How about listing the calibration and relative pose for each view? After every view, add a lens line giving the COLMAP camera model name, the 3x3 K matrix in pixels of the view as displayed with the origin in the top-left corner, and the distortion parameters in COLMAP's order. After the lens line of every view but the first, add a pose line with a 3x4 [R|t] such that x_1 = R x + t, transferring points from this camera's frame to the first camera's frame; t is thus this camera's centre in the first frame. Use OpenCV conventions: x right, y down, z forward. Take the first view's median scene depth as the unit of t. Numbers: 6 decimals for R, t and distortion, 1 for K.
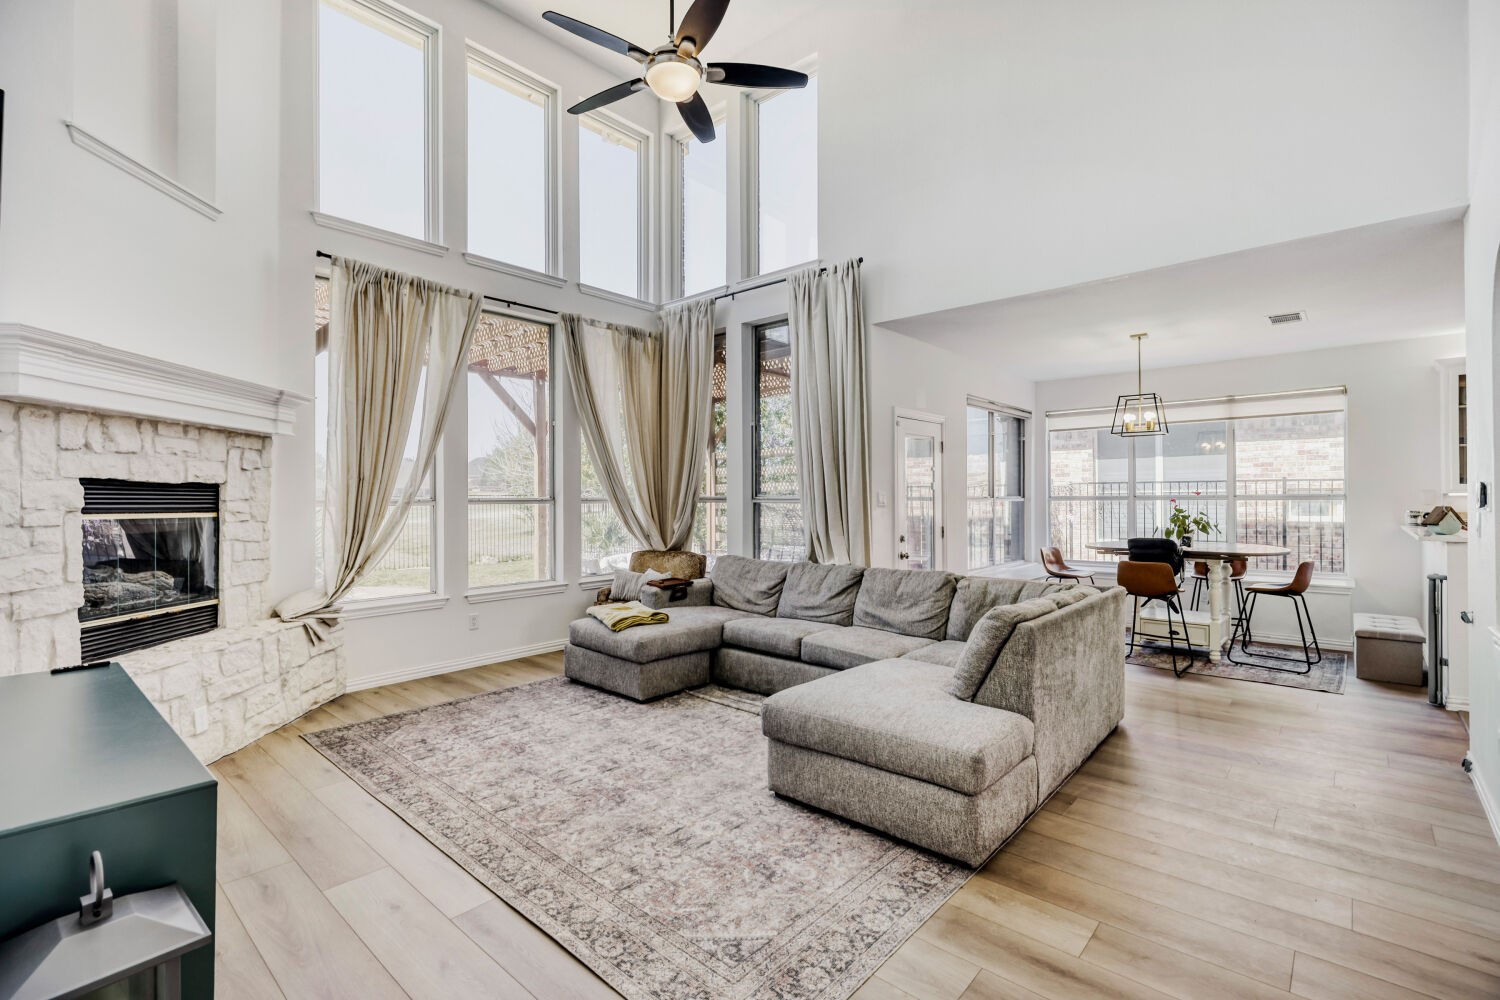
lens RADIAL K [[678.2, 0, 754.1], [0, 678.2, 493.7], [0, 0, 1]] dist [0.001493, 0.000102]
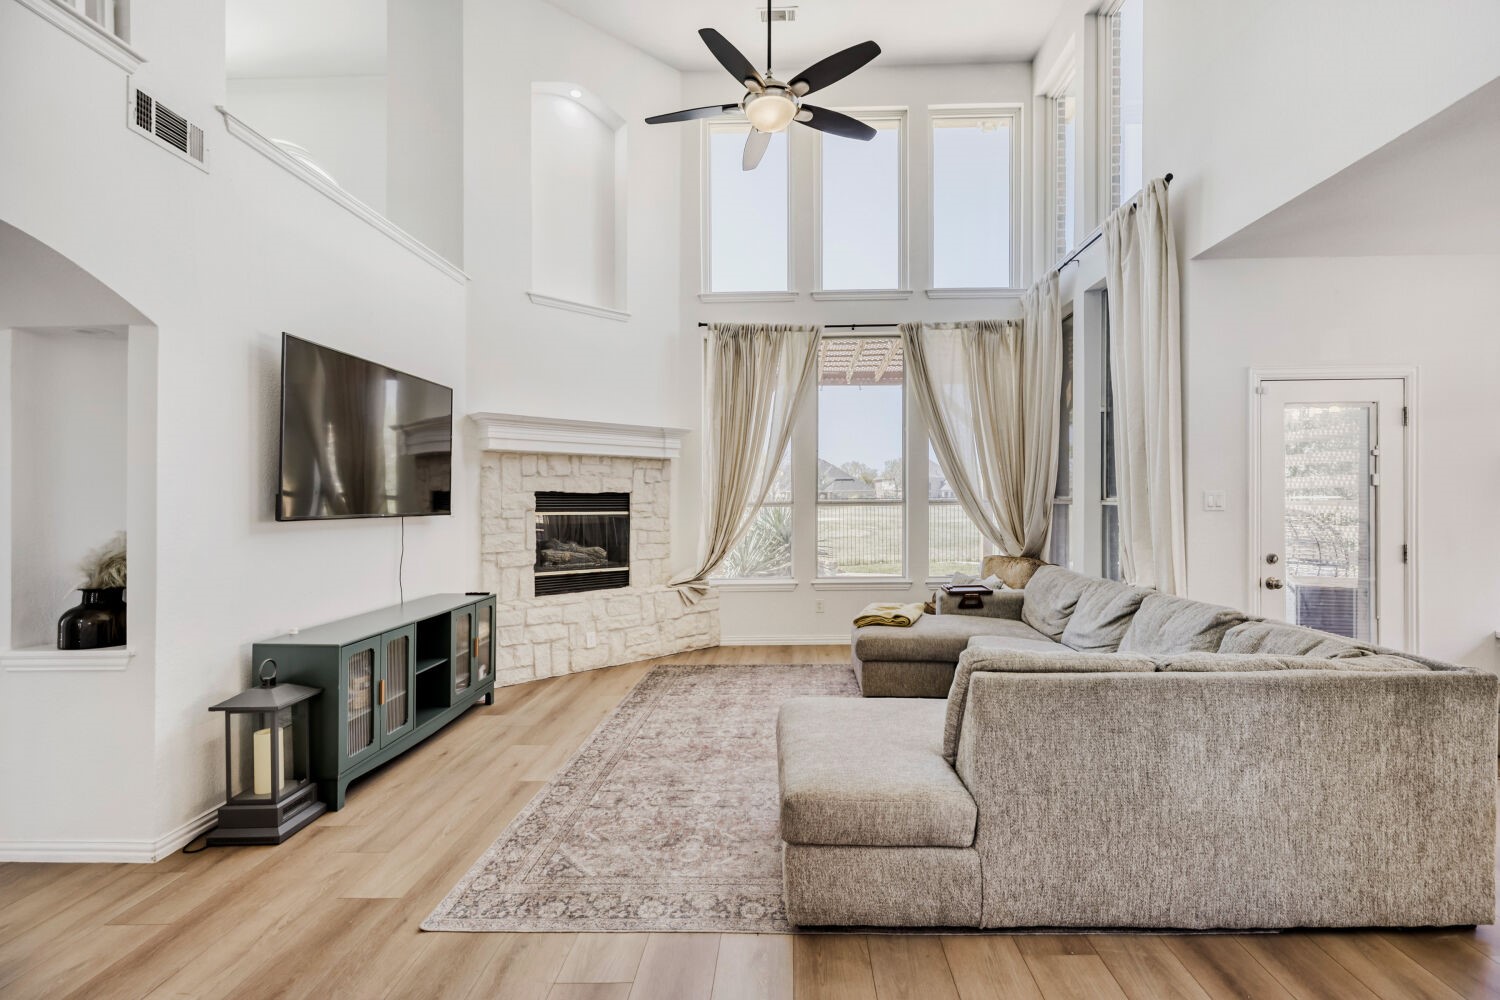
lens RADIAL K [[678.1, 0, 780.7], [0, 678.1, 503.2], [0, 0, 1]] dist [0.000223, -0.000031]
pose [[0.647299, 0.000566, -0.762236, 0.637423], [0.010926, 0.999890, 0.010022, -0.002673], [0.762158, -0.014815, 0.647222, 0.278339]]
